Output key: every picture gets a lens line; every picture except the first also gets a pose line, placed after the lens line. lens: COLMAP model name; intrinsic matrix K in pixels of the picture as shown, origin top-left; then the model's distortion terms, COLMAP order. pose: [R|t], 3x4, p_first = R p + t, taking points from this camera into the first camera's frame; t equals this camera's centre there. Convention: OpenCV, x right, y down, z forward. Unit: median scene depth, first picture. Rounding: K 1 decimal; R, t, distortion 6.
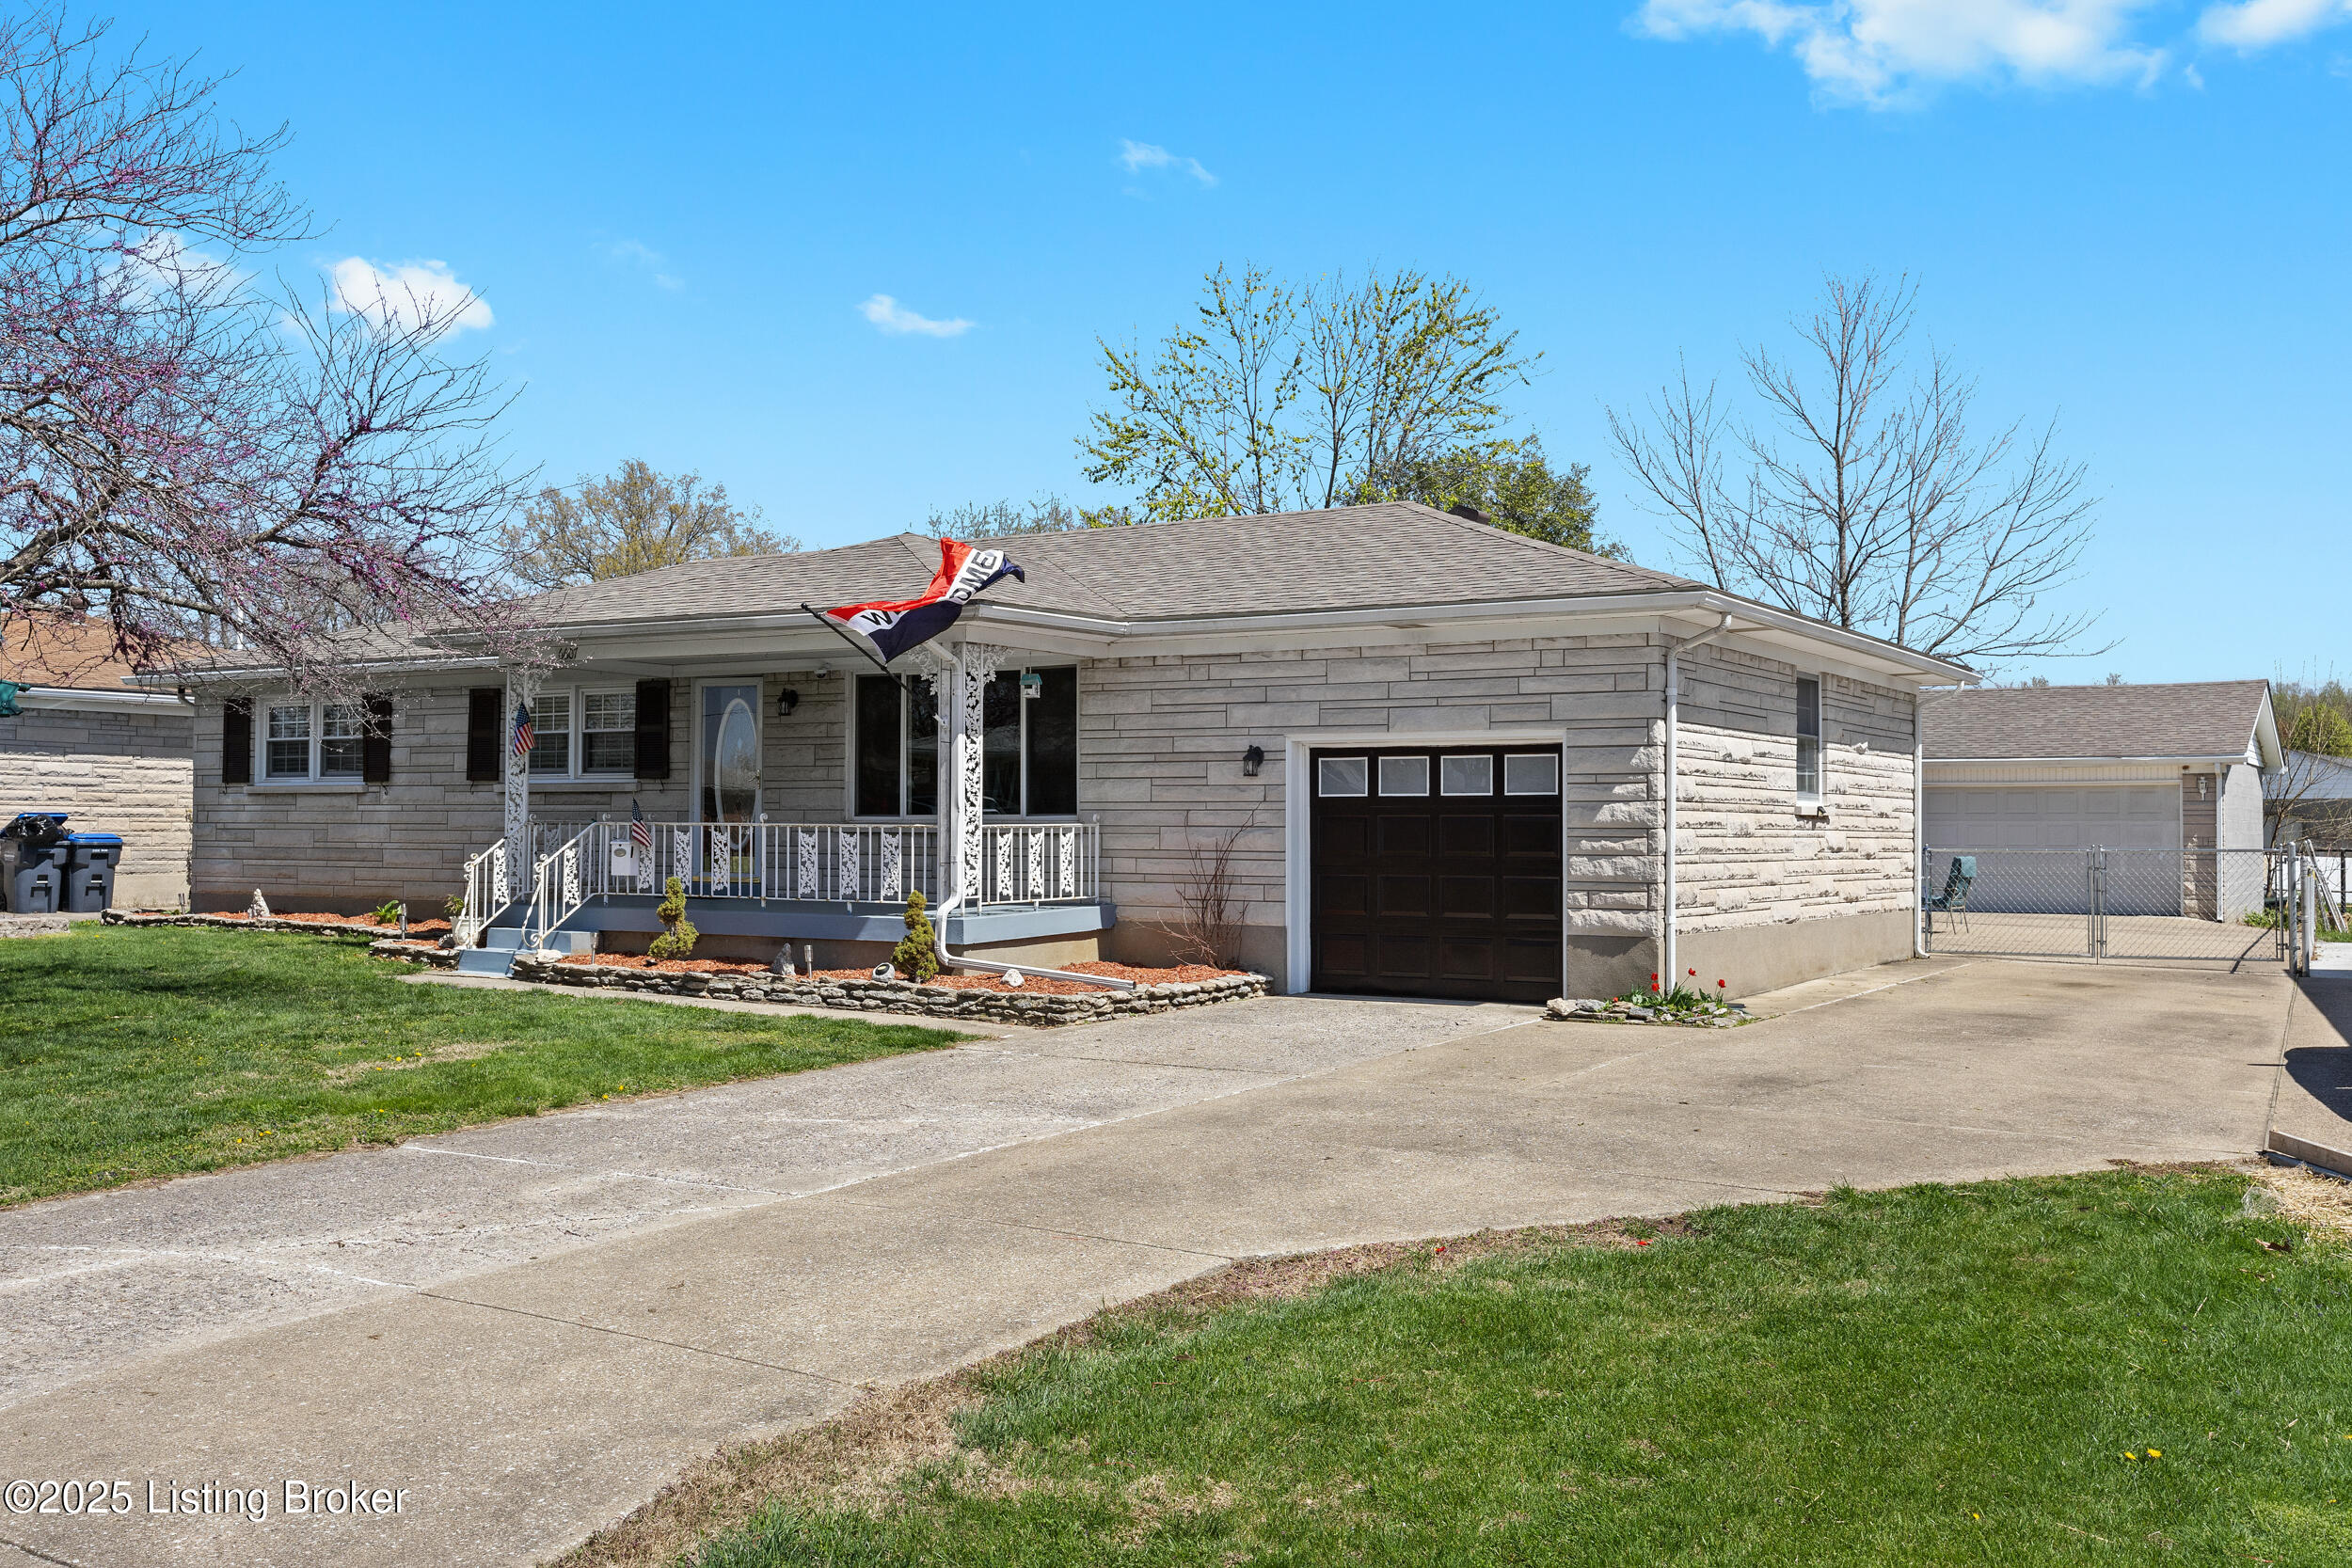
lens RADIAL K [[2152.3, 0, 1176.0], [0, 2152.3, 784.0], [0, 0, 1]] dist [-0.001509, 0.001065]
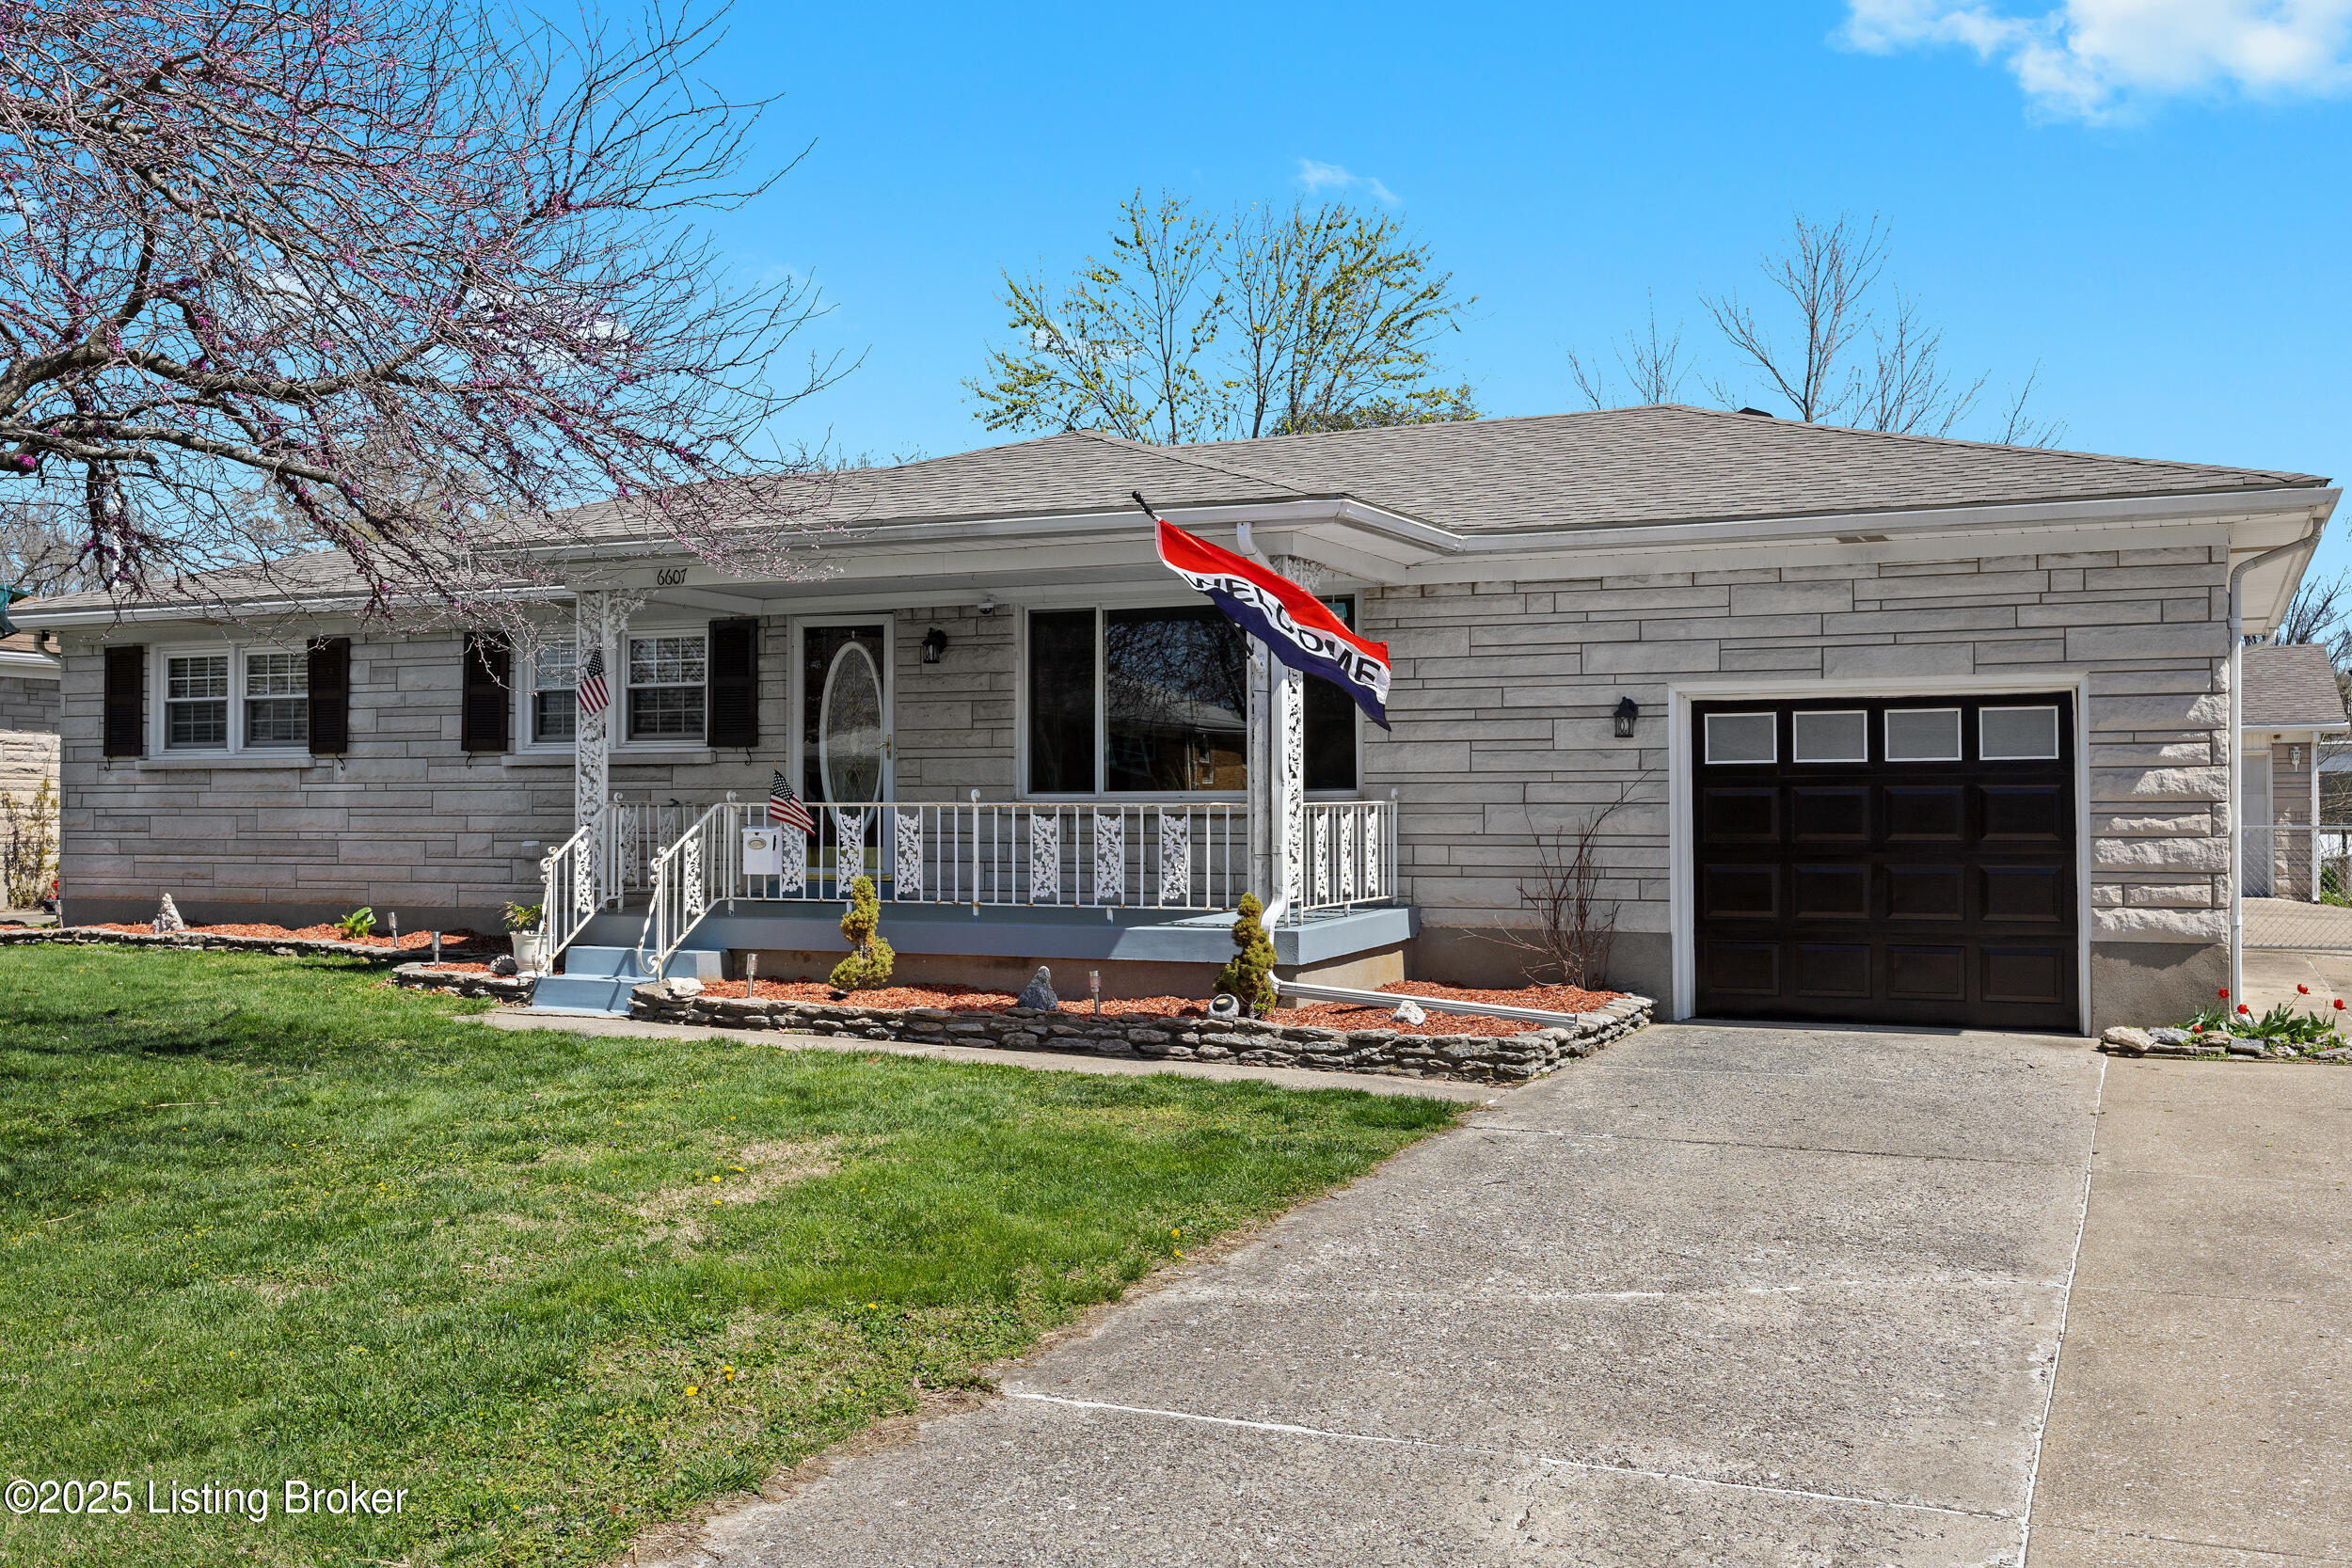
lens RADIAL K [[2152.3, 0, 1176.0], [0, 2152.3, 784.0], [0, 0, 1]] dist [-0.001509, 0.001065]
pose [[0.992389, -0.004799, 0.123046, -0.210369], [0.003730, 0.999953, 0.008916, 0.005347], [-0.123083, -0.008389, 0.992361, 0.250283]]
